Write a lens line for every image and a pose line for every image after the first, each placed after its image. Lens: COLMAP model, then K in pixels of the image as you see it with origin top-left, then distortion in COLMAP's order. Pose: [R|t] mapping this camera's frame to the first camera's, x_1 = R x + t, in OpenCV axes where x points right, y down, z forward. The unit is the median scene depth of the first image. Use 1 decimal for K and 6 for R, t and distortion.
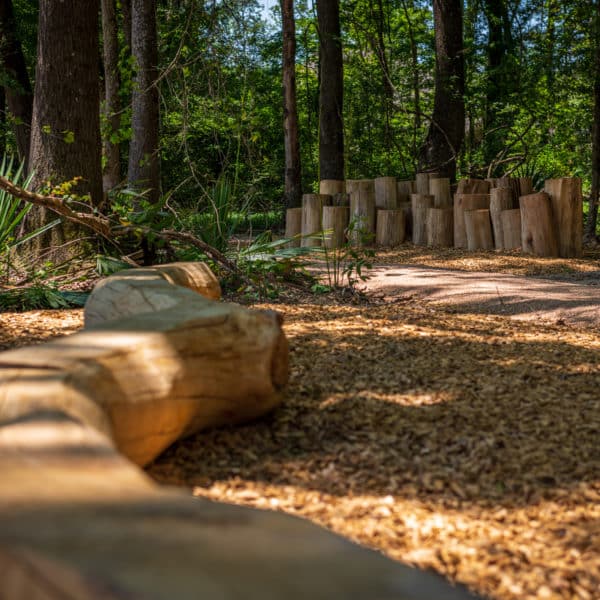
lens RADIAL K [[1699.7, 0, 300.0], [0, 1699.7, 300.0], [0, 0, 1]] dist [-0.023113, 0.607520]
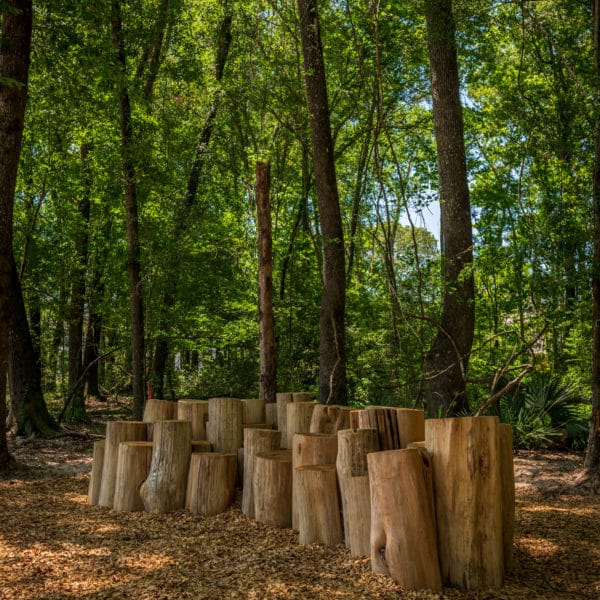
lens RADIAL K [[934.7, 0, 300.0], [0, 934.7, 300.0], [0, 0, 1]] dist [-0.005800, -0.009263]
pose [[0.980698, -0.000648, -0.195528, 0.135125], [-0.027718, 0.989435, -0.142303, -0.054482], [0.193555, 0.144975, 0.970319, 0.601603]]
